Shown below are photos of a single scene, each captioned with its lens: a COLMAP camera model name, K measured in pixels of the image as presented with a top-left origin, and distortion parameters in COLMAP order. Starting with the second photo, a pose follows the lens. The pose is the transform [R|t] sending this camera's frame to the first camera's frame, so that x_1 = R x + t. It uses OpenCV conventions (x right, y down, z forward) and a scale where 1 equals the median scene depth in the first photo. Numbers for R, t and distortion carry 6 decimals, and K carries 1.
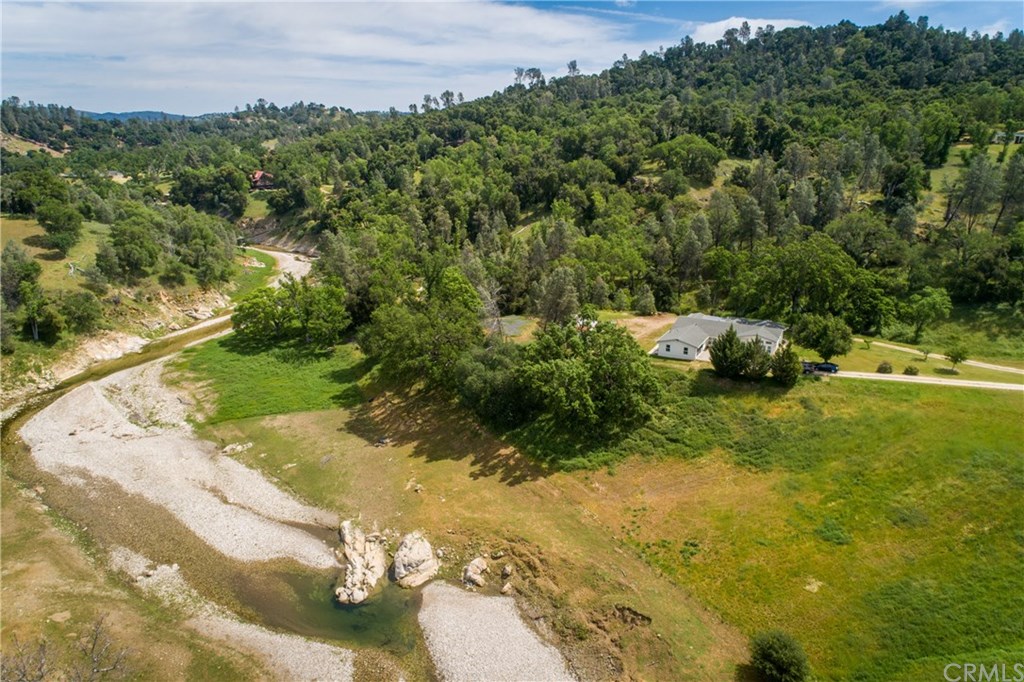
lens RADIAL K [[683.0, 0, 515.8], [0, 683.0, 337.3], [0, 0, 1]] dist [0.020780, 0.011716]
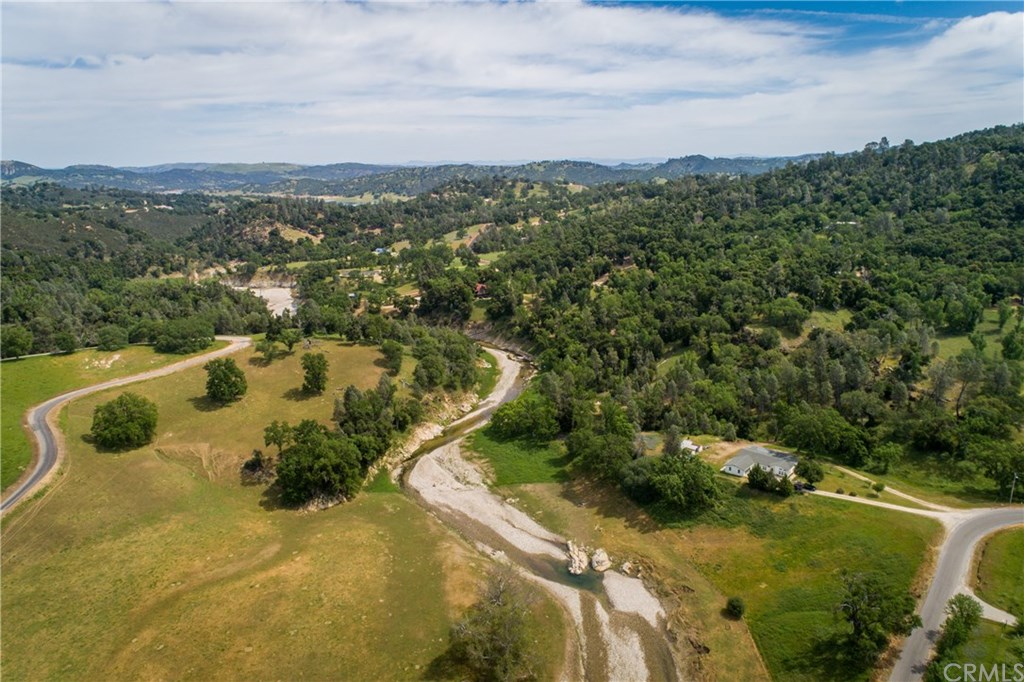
lens RADIAL K [[683.0, 0, 515.1], [0, 683.0, 335.7], [0, 0, 1]] dist [0.020780, 0.011716]
pose [[0.972752, 0.032091, -0.229615, 0.061183], [-0.043906, 0.997952, -0.046530, -0.238102], [0.227652, 0.055344, 0.972169, -1.027828]]
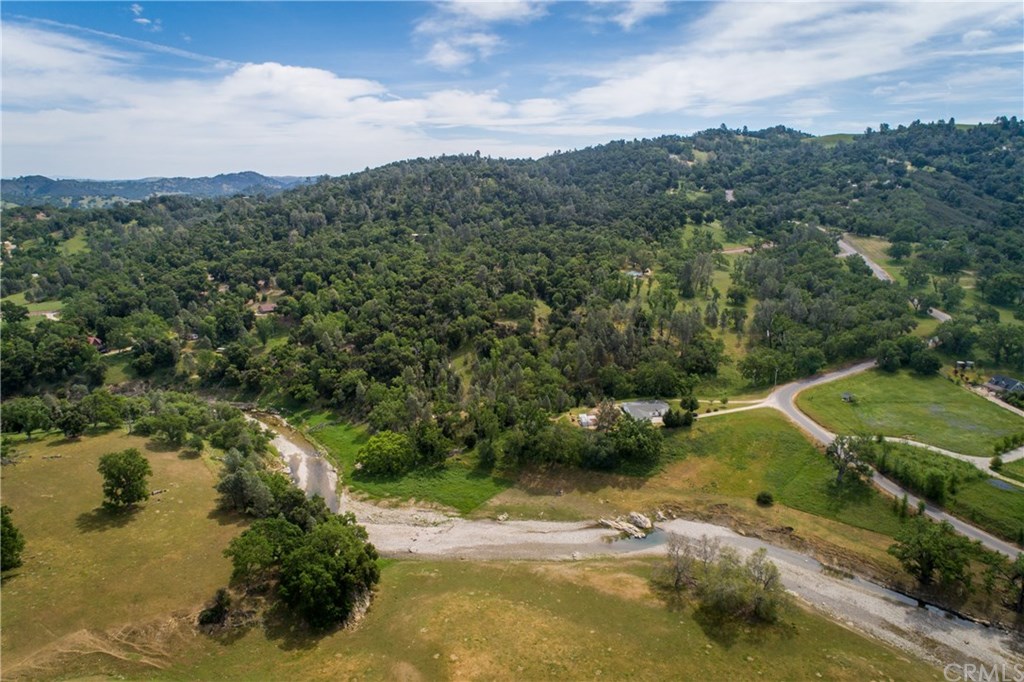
lens RADIAL K [[683.0, 0, 508.2], [0, 683.0, 312.8], [0, 0, 1]] dist [0.020780, 0.011716]
pose [[0.796610, -0.133019, 0.589677, -1.503093], [0.194451, 0.980029, -0.041615, -0.343465], [-0.572365, 0.147814, 0.806567, -0.738372]]
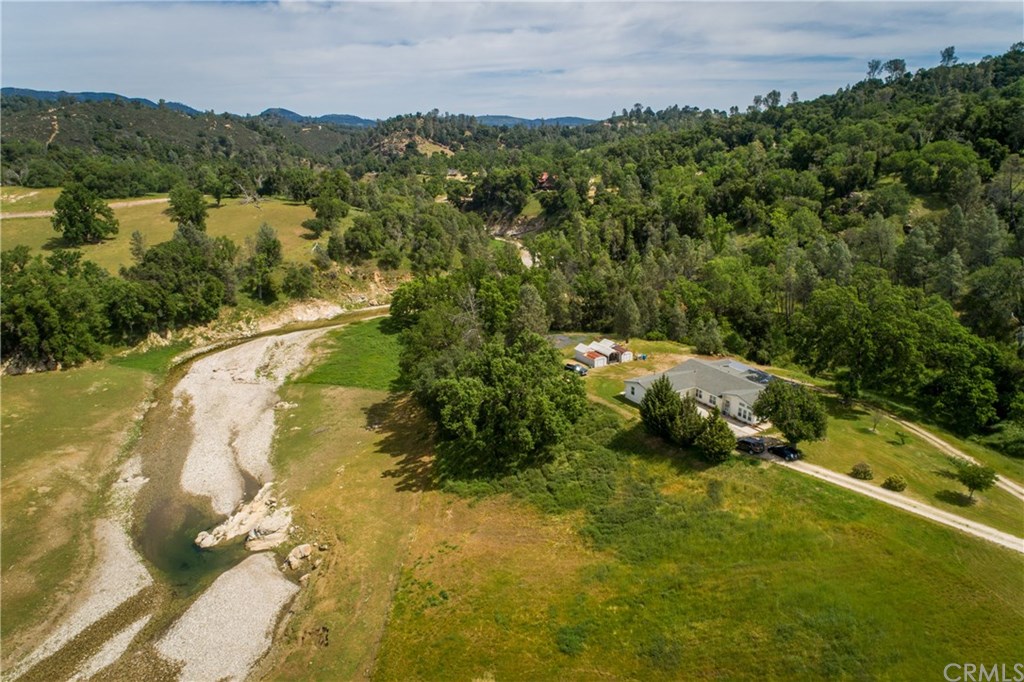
lens RADIAL K [[683.0, 0, 514.8], [0, 683.0, 346.5], [0, 0, 1]] dist [0.020780, 0.011716]
pose [[0.852230, 0.156297, -0.499275, 0.505090], [-0.151920, 0.987142, 0.049704, -0.058839], [0.500624, 0.033490, 0.865017, 0.165917]]
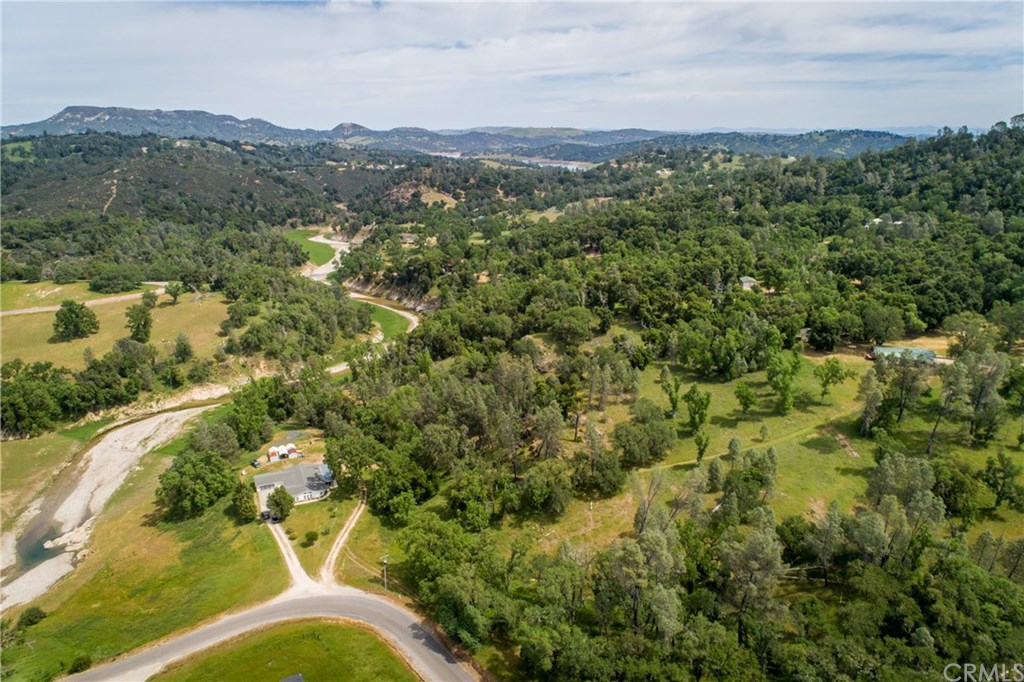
lens RADIAL K [[683.0, 0, 516.2], [0, 683.0, 342.1], [0, 0, 1]] dist [0.020780, 0.011716]
pose [[0.795839, 0.172751, -0.580343, 1.680231], [-0.175721, 0.983083, 0.051664, -0.534161], [0.579451, 0.060862, 0.812732, -0.074893]]
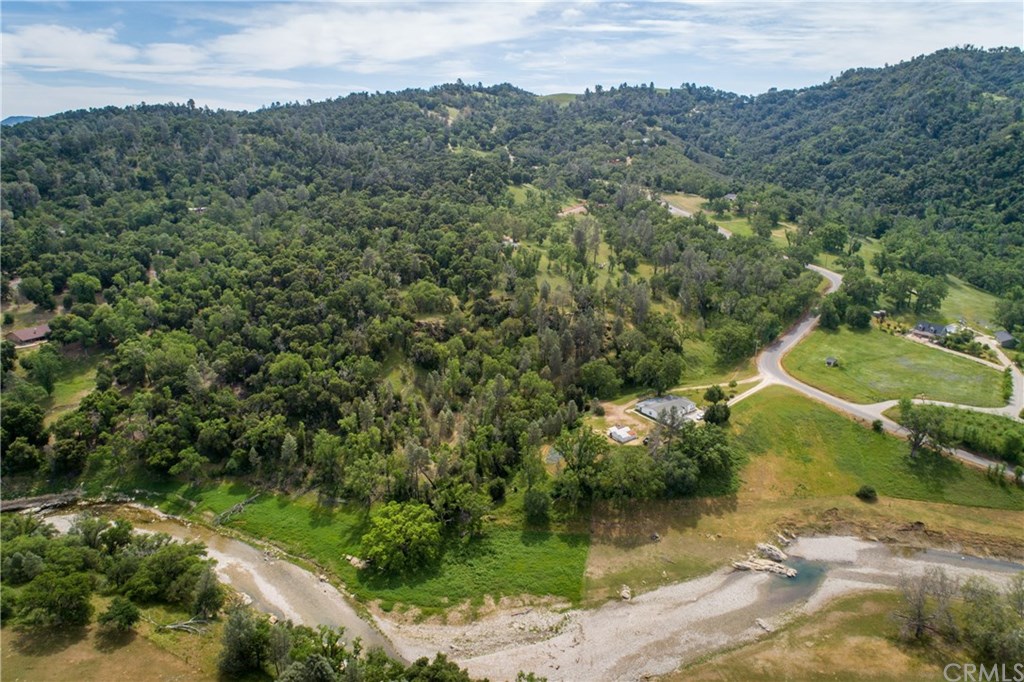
lens RADIAL K [[683.0, 0, 504.0], [0, 683.0, 324.6], [0, 0, 1]] dist [0.020780, 0.011716]
pose [[0.448056, -0.252693, 0.857550, -1.679110], [0.274273, 0.951819, 0.137168, -0.687222], [-0.850894, 0.173744, 0.495775, 0.363302]]
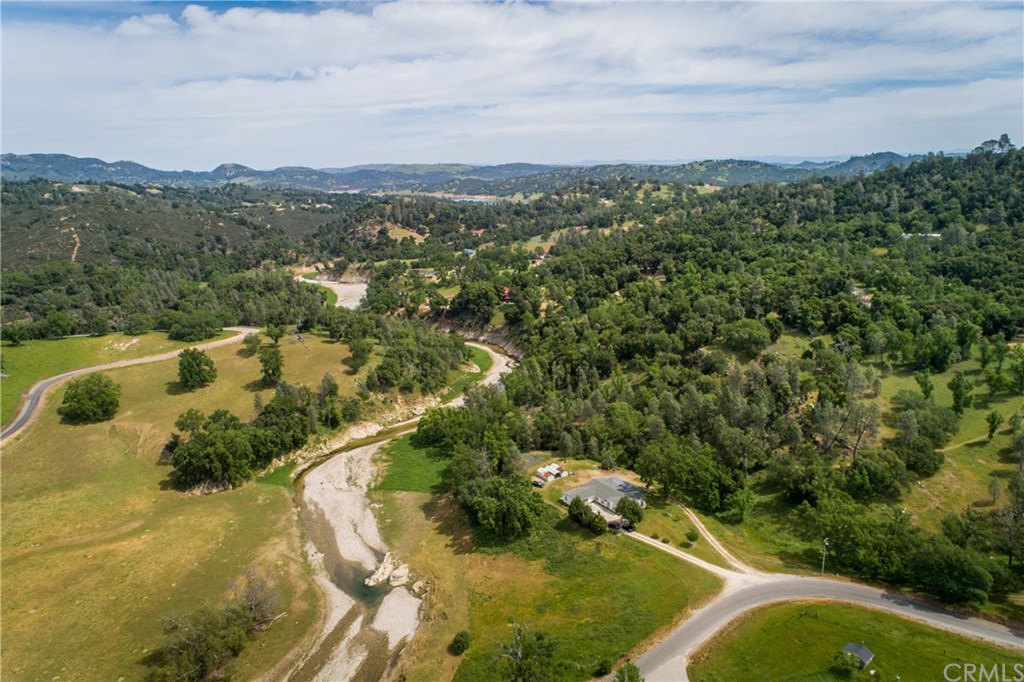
lens RADIAL K [[683.0, 0, 515.5], [0, 683.0, 343.0], [0, 0, 1]] dist [0.020780, 0.011716]
pose [[0.886849, 0.090034, -0.453204, 0.872023], [-0.109673, 0.993819, -0.017179, -0.342921], [0.448856, 0.064940, 0.891242, -0.705253]]
